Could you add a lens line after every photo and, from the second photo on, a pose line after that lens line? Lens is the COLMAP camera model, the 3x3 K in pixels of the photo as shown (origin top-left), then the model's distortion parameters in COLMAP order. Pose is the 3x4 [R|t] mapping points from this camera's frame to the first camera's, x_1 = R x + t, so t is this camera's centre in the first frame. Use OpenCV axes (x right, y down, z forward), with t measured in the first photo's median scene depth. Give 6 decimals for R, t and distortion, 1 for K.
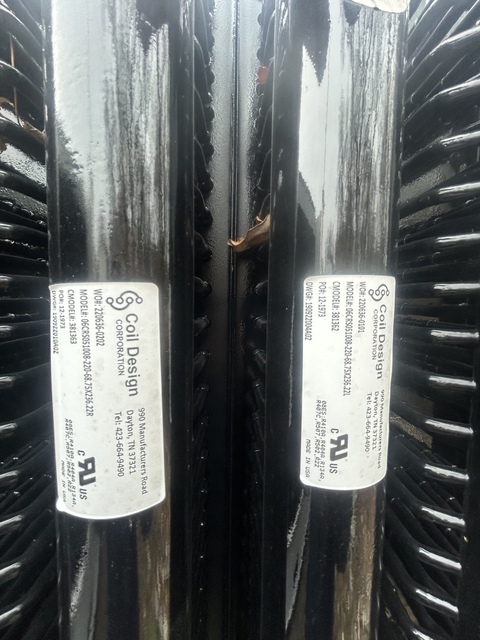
lens RADIAL K [[255.2, 0, 240.8], [0, 255.2, 320.0], [0, 0, 1]] dist [0.001593, 0.000049]
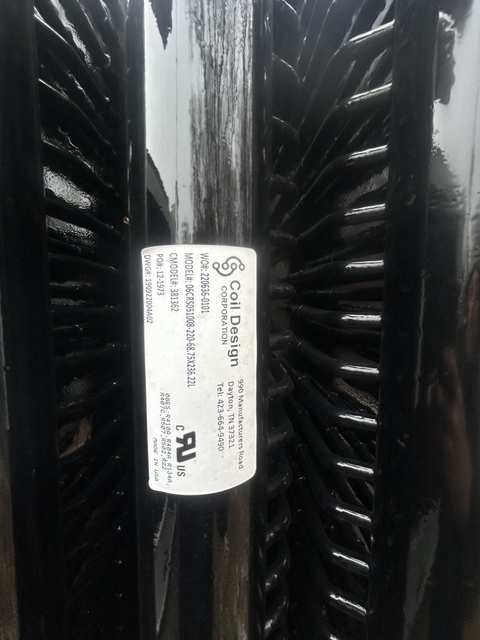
lens RADIAL K [[255.2, 0, 239.0], [0, 255.2, 317.2], [0, 0, 1]] dist [0.001593, 0.000049]
pose [[0.999749, -0.015211, 0.016421, 0.554174], [0.014813, 0.999601, 0.024058, 0.042964], [-0.016780, -0.023809, 0.999576, 0.143988]]
